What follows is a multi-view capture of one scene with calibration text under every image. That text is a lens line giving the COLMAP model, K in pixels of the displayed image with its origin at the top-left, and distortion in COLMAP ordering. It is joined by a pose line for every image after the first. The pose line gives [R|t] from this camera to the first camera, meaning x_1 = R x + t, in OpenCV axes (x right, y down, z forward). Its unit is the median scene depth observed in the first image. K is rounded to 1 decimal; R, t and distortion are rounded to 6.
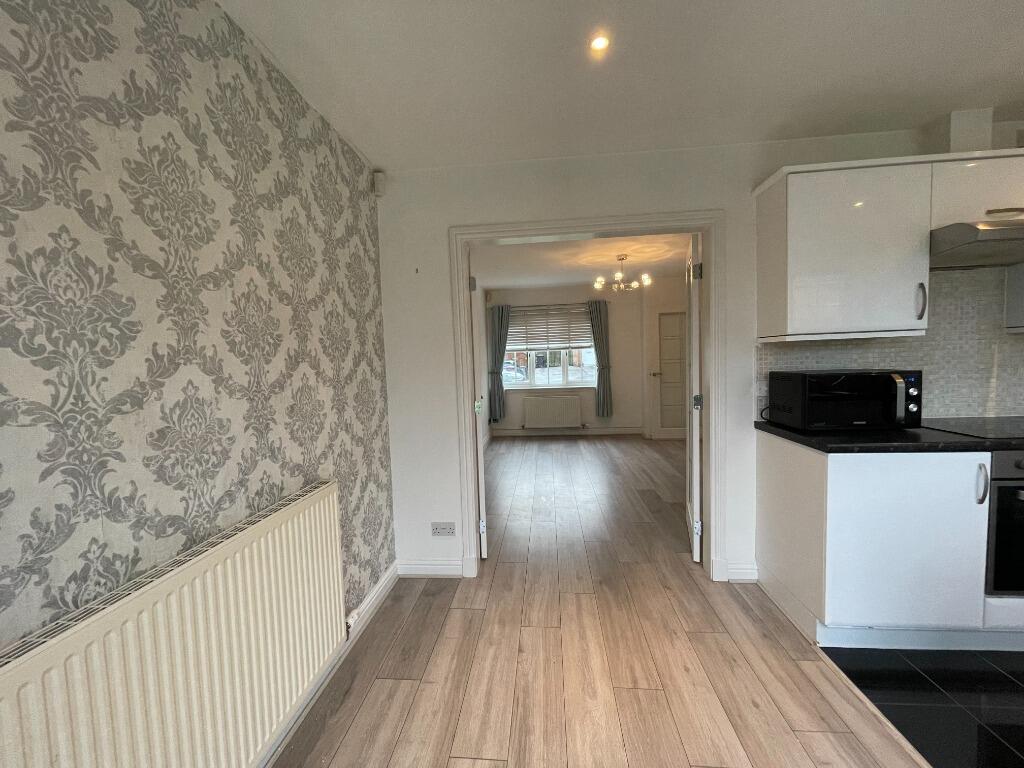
lens RADIAL K [[409.6, 0, 506.7], [0, 409.6, 384.1], [0, 0, 1]] dist [-0.002313, -0.000293]
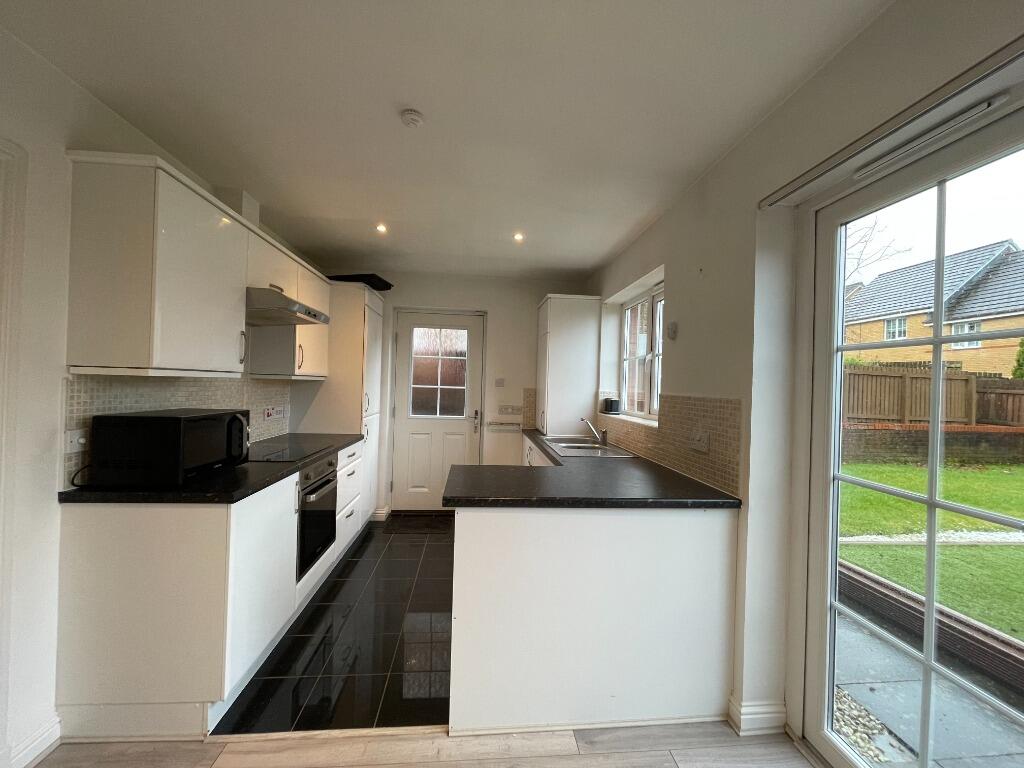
lens RADIAL K [[409.6, 0, 506.7], [0, 409.6, 384.1], [0, 0, 1]] dist [-0.002313, -0.000293]
pose [[-0.185541, 0.033942, 0.982050, -0.184538], [0.036974, 0.998937, -0.027540, -0.039742], [-0.981941, 0.031201, -0.186599, 0.439038]]
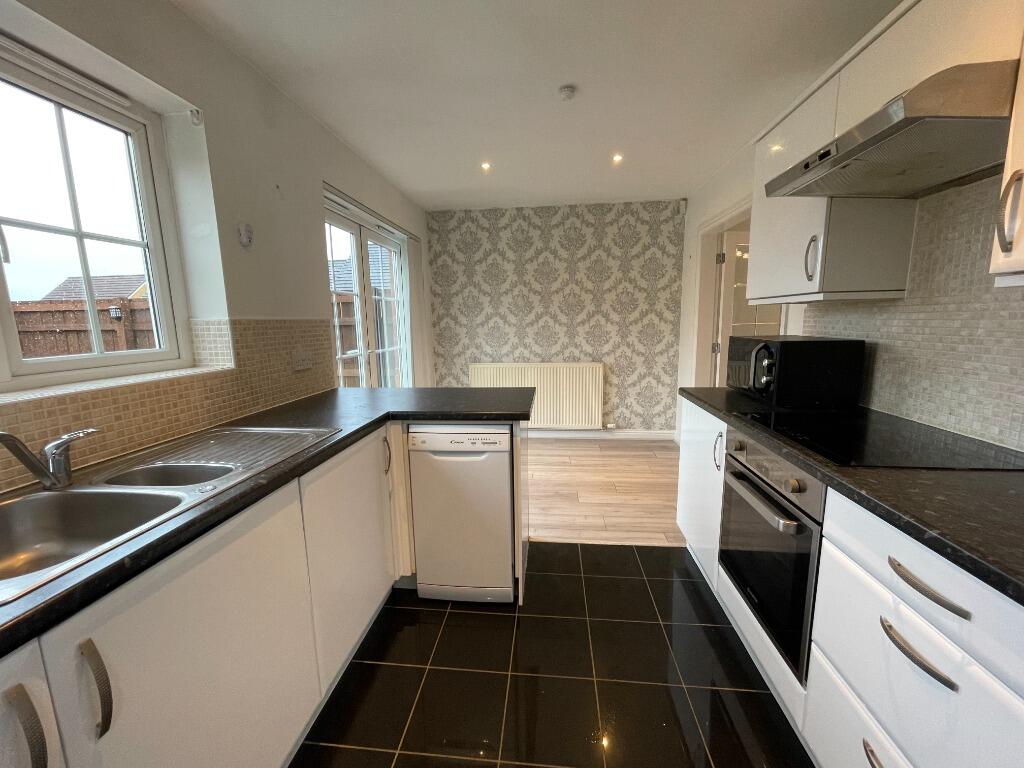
lens RADIAL K [[409.6, 0, 506.7], [0, 409.6, 384.1], [0, 0, 1]] dist [-0.002313, -0.000293]
pose [[-0.010103, 0.191680, -0.981405, 1.633830], [-0.040892, 0.980555, 0.191935, -0.075655], [0.999112, 0.042071, -0.002069, 0.343862]]
